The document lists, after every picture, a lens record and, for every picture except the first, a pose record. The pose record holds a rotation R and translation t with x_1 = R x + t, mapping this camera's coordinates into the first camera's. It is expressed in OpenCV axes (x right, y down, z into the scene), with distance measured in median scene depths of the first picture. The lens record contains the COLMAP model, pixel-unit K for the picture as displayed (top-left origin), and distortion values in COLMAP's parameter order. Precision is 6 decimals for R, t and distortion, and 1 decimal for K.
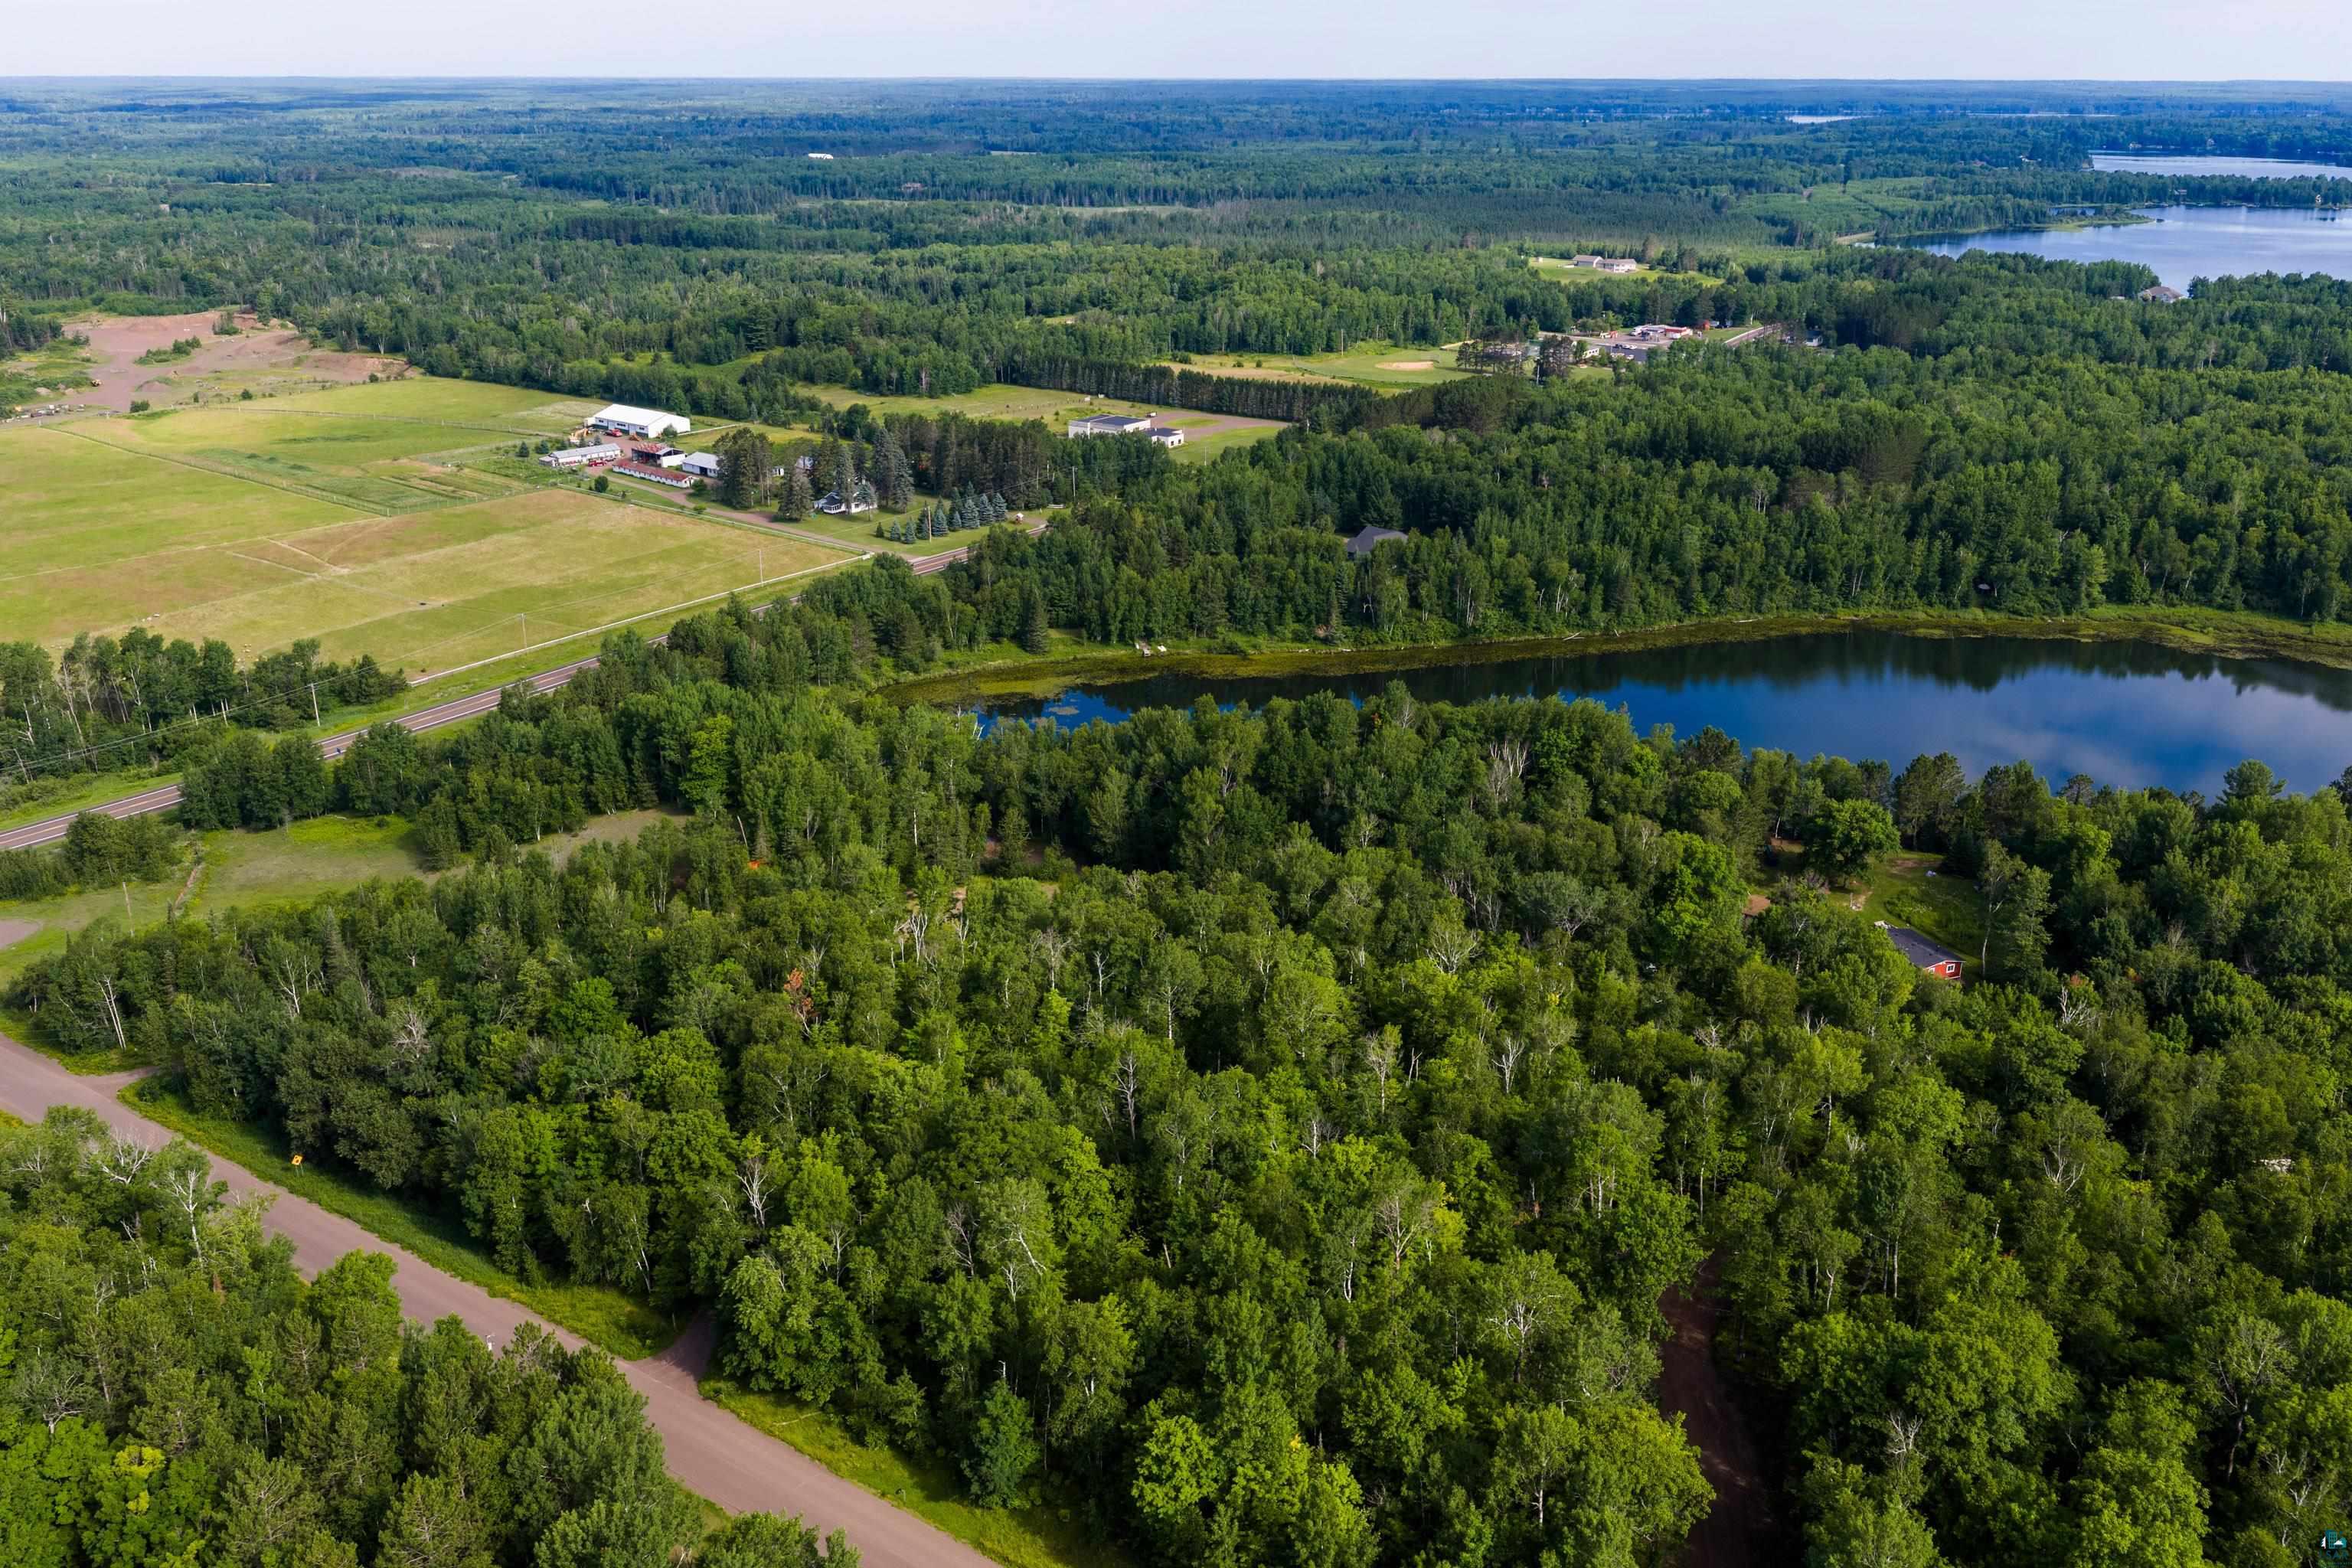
lens RADIAL K [[1944.6, 0, 1180.2], [0, 1944.6, 778.6], [0, 0, 1]] dist [0.005956, -0.018492]
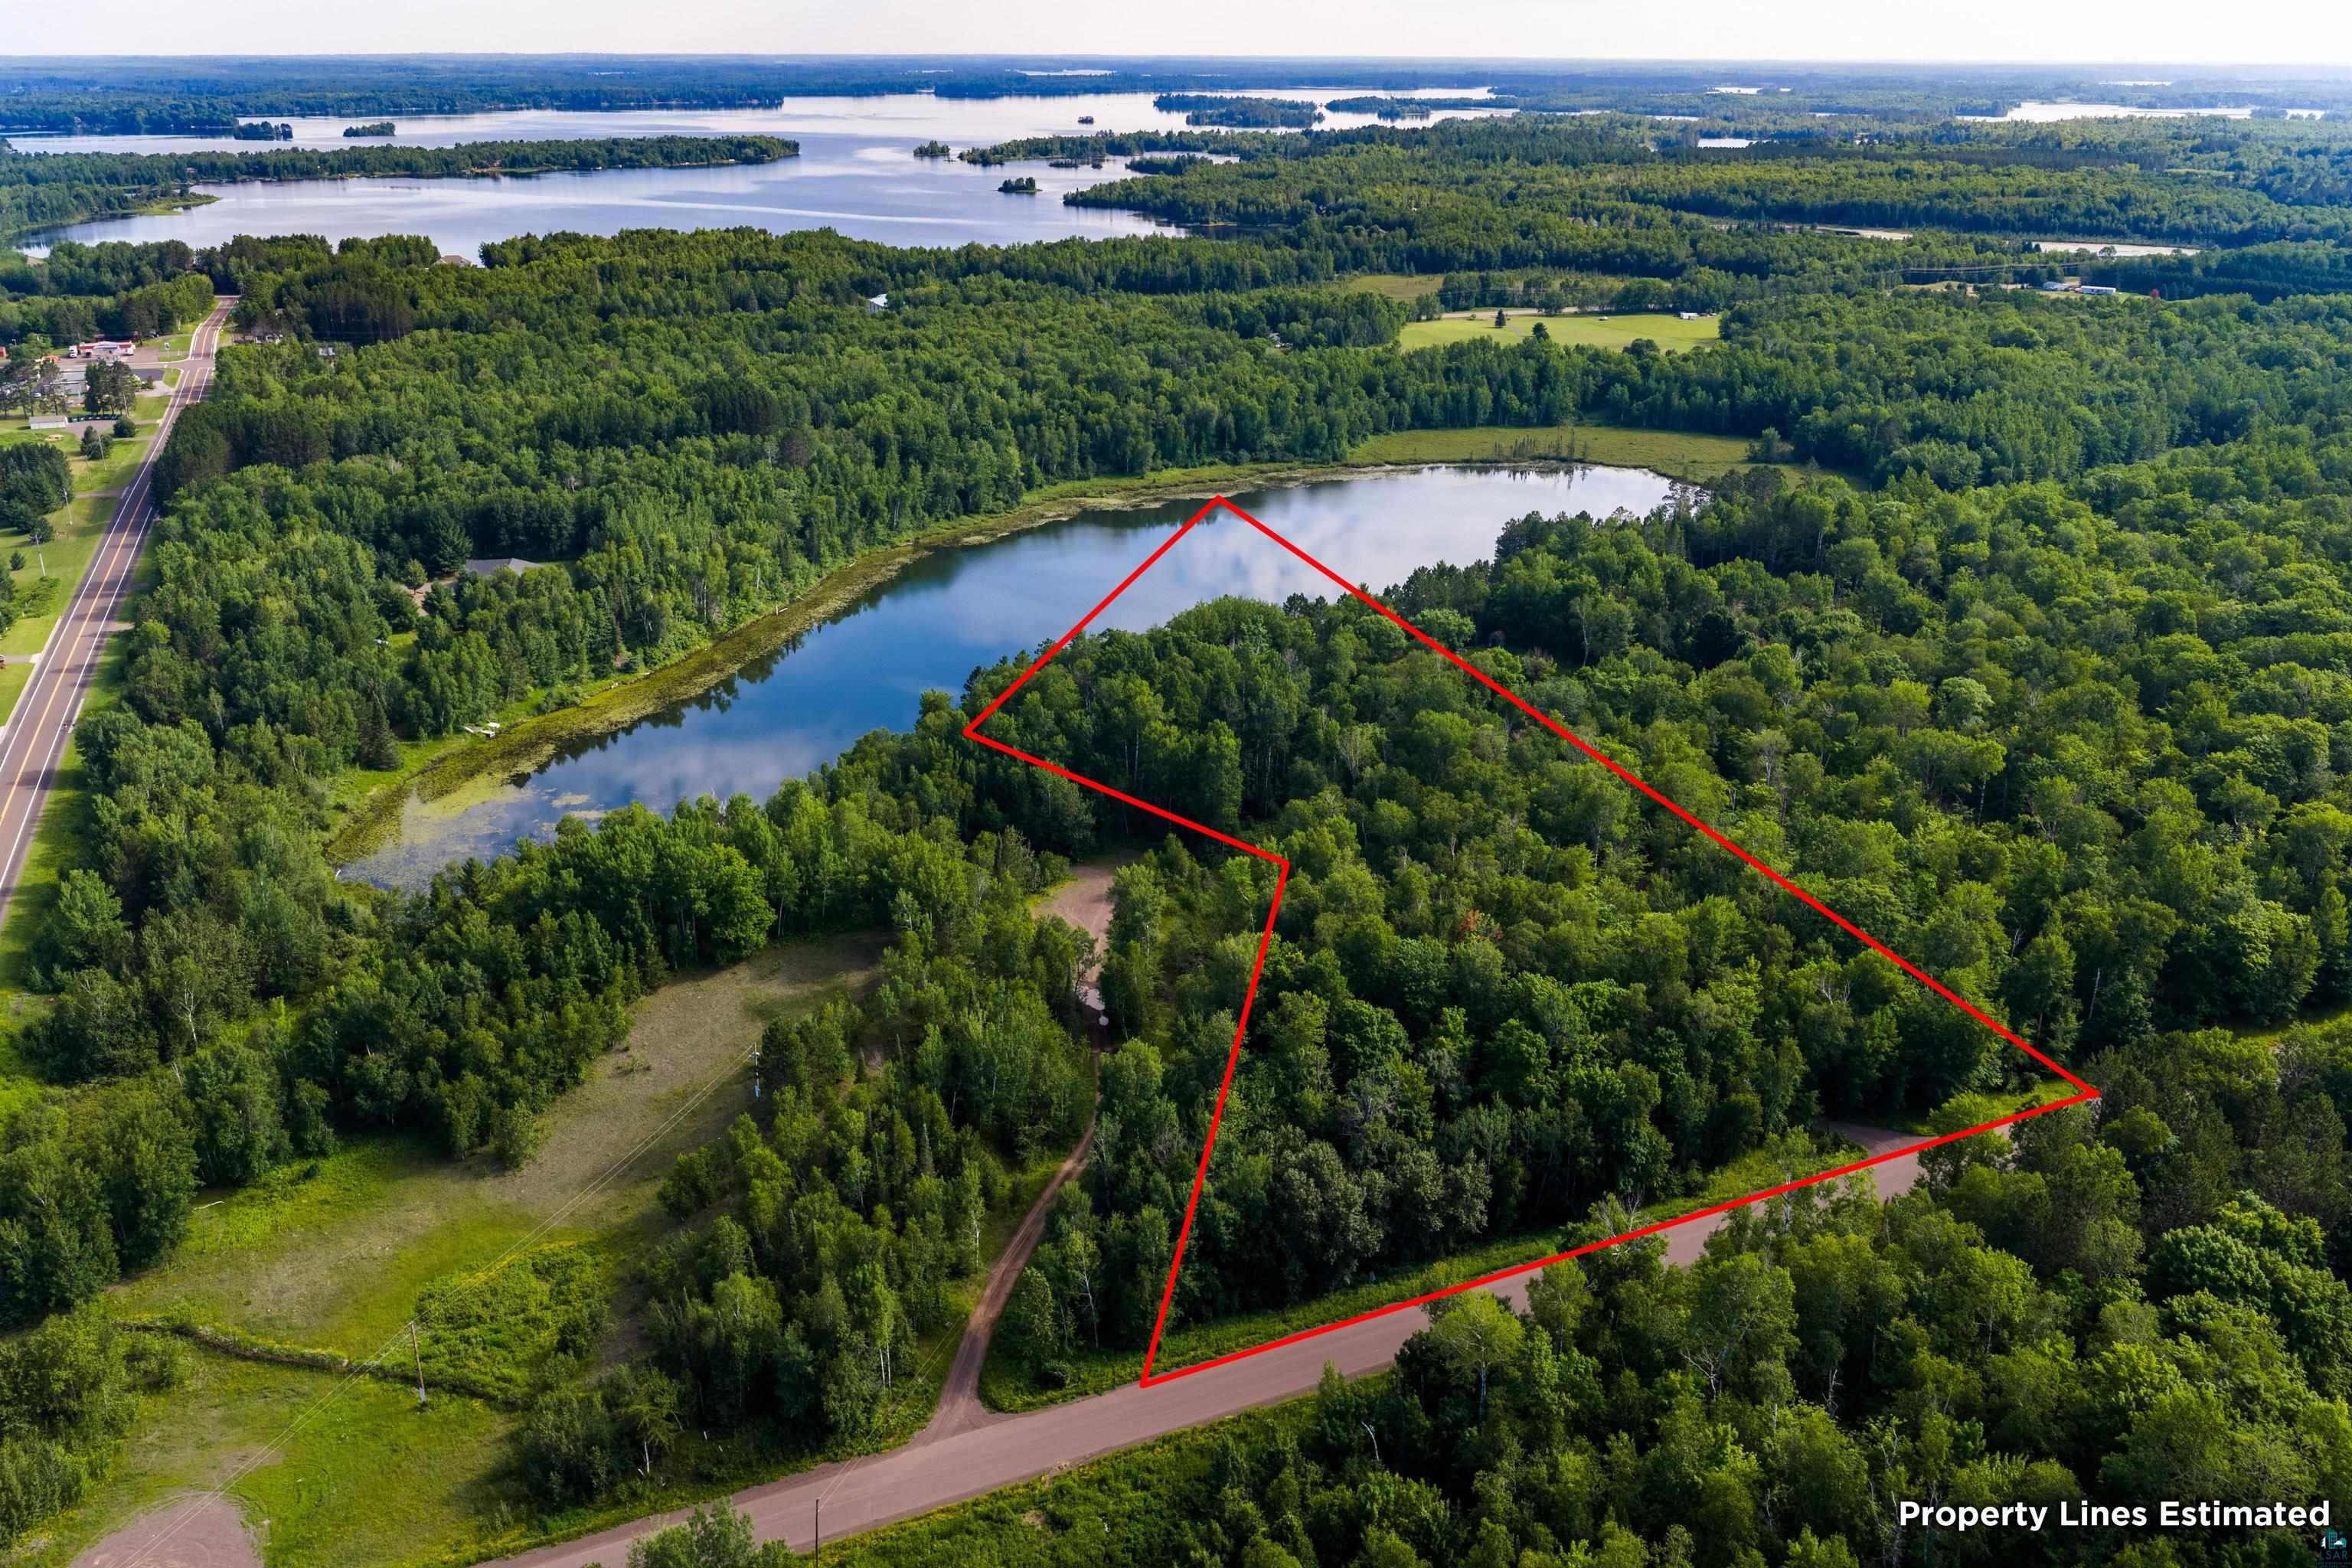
lens RADIAL K [[1933.7, 0, 1181.8], [0, 1933.7, 847.0], [0, 0, 1]] dist [0.005907, -0.001151]
pose [[0.521244, -0.324572, 0.789277, -0.583491], [0.289970, 0.937188, 0.193899, -0.099956], [-0.802635, 0.127798, 0.582619, 0.266179]]
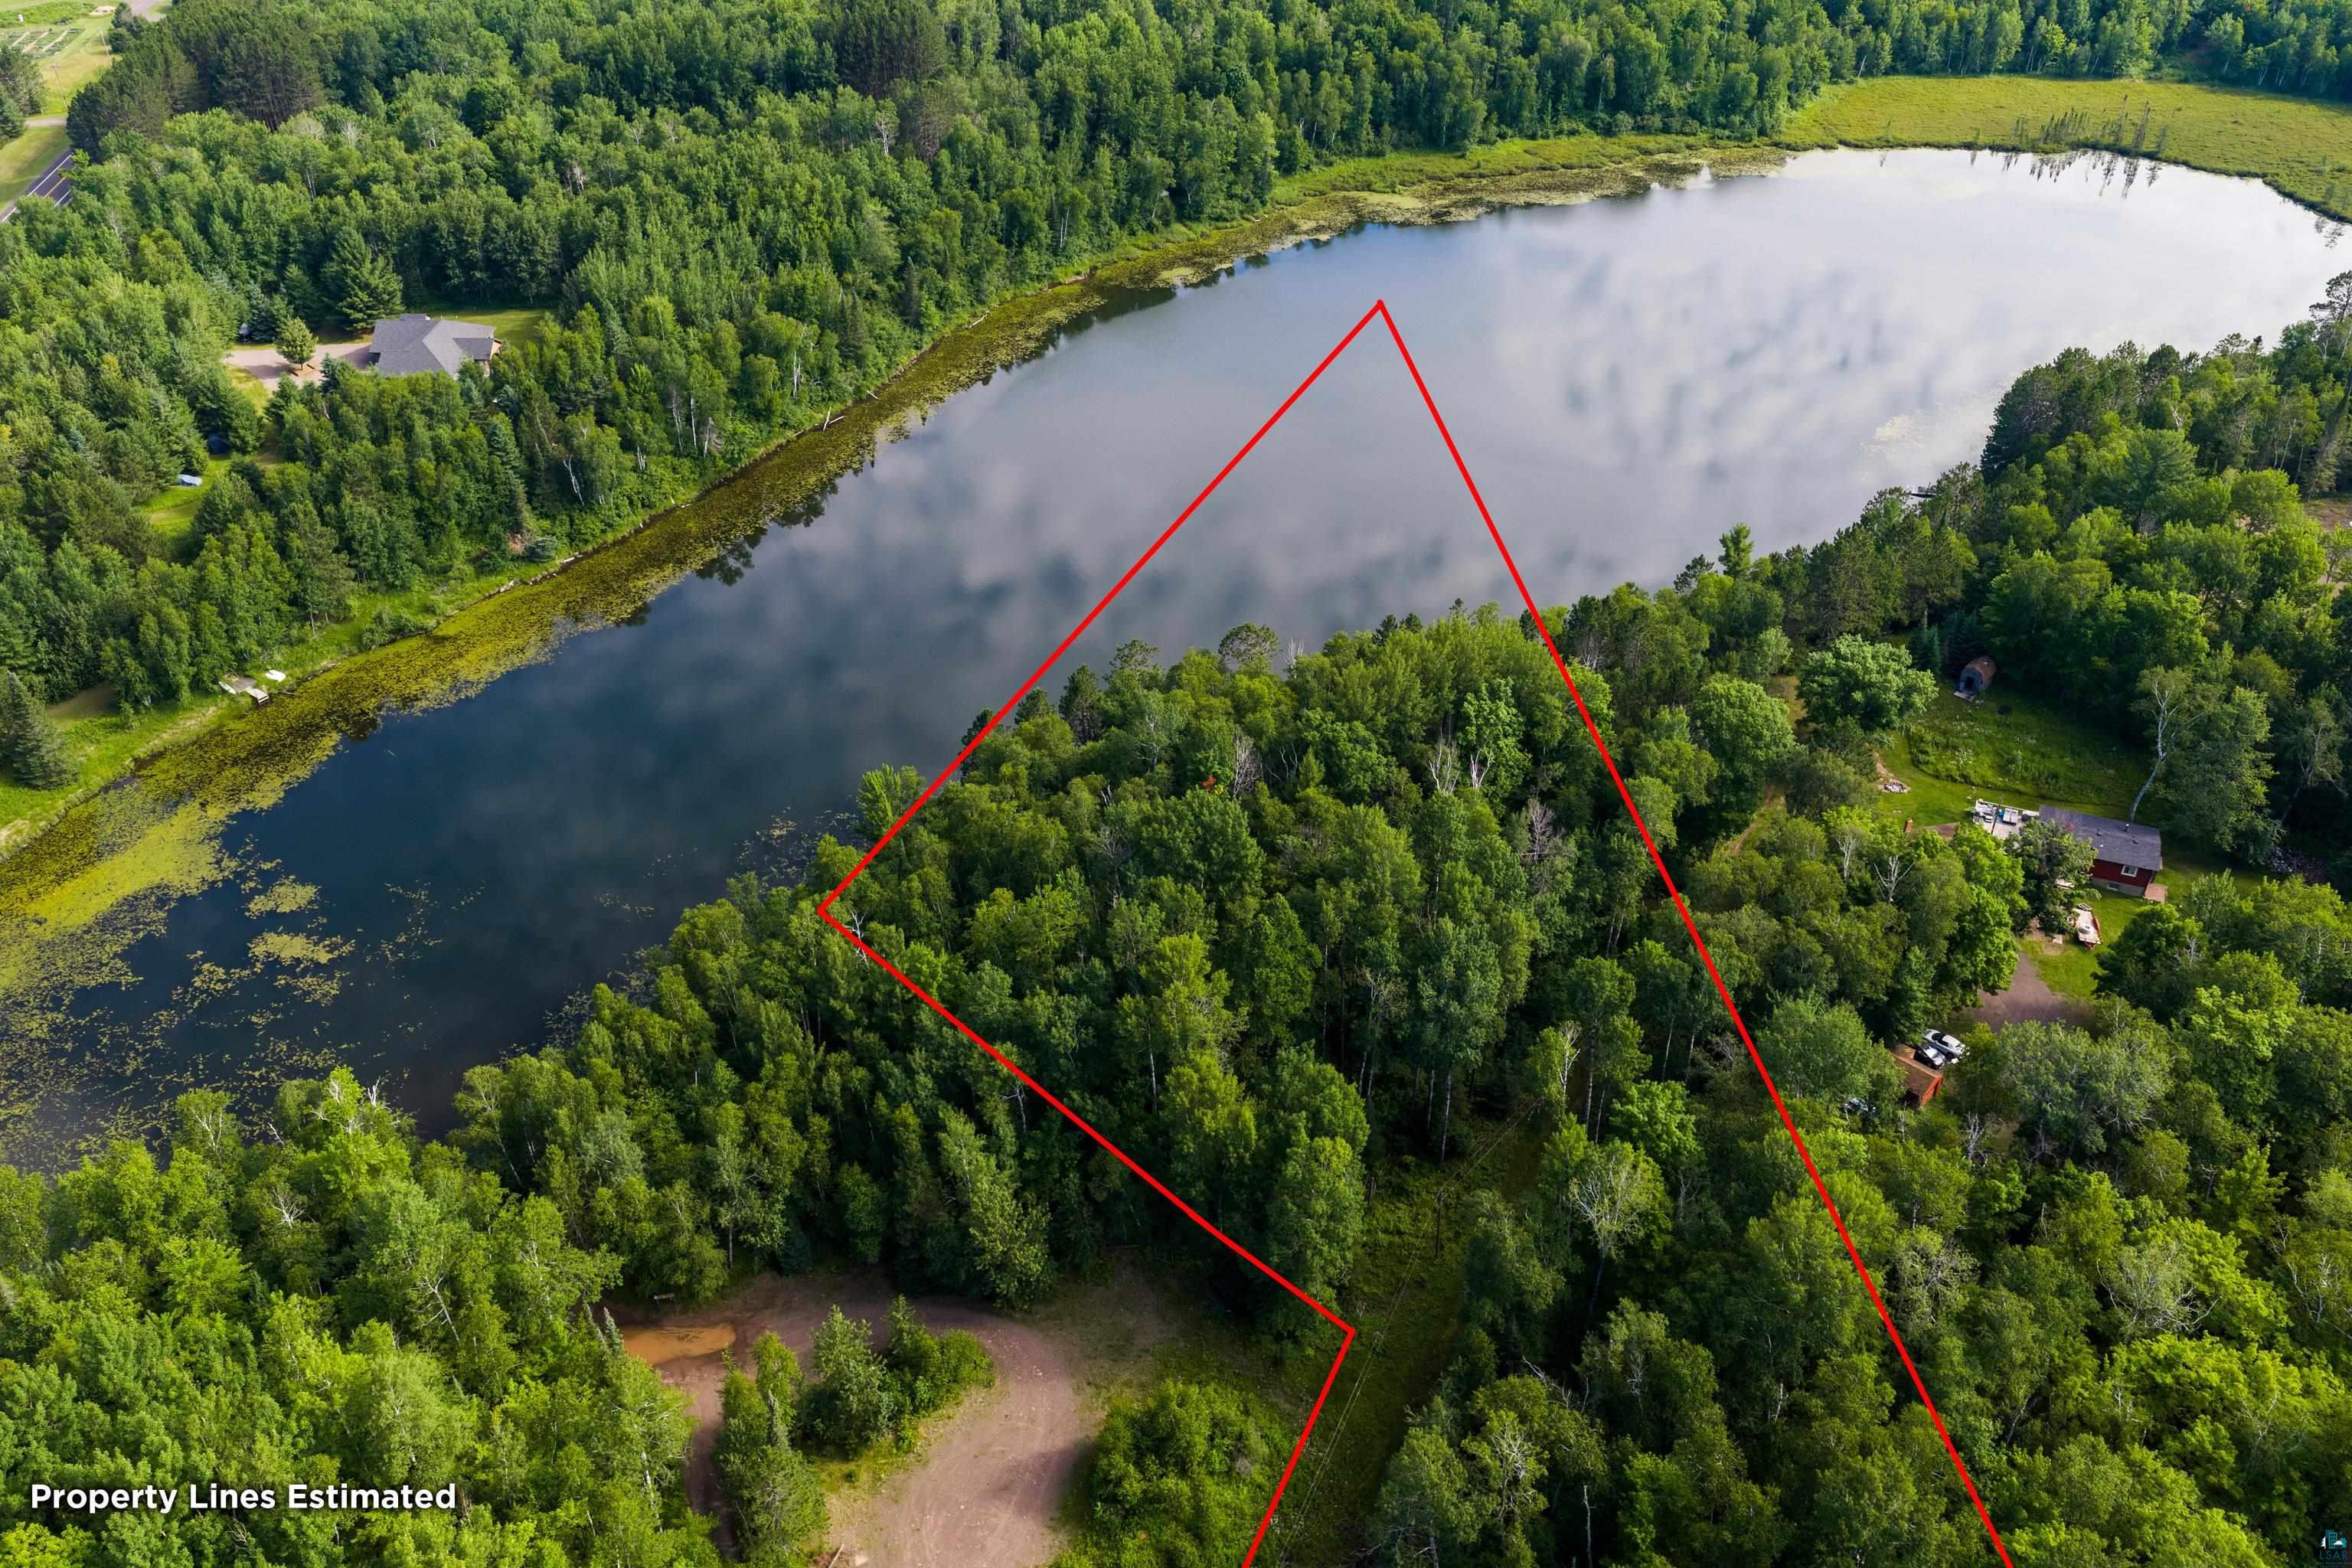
lens RADIAL K [[1944.6, 0, 1180.2], [0, 1944.6, 778.6], [0, 0, 1]] dist [0.005956, -0.018492]
pose [[0.691334, -0.412988, 0.592872, -0.179873], [0.252855, 0.906945, 0.336920, -0.169783], [-0.676846, -0.083014, 0.731428, 0.447197]]
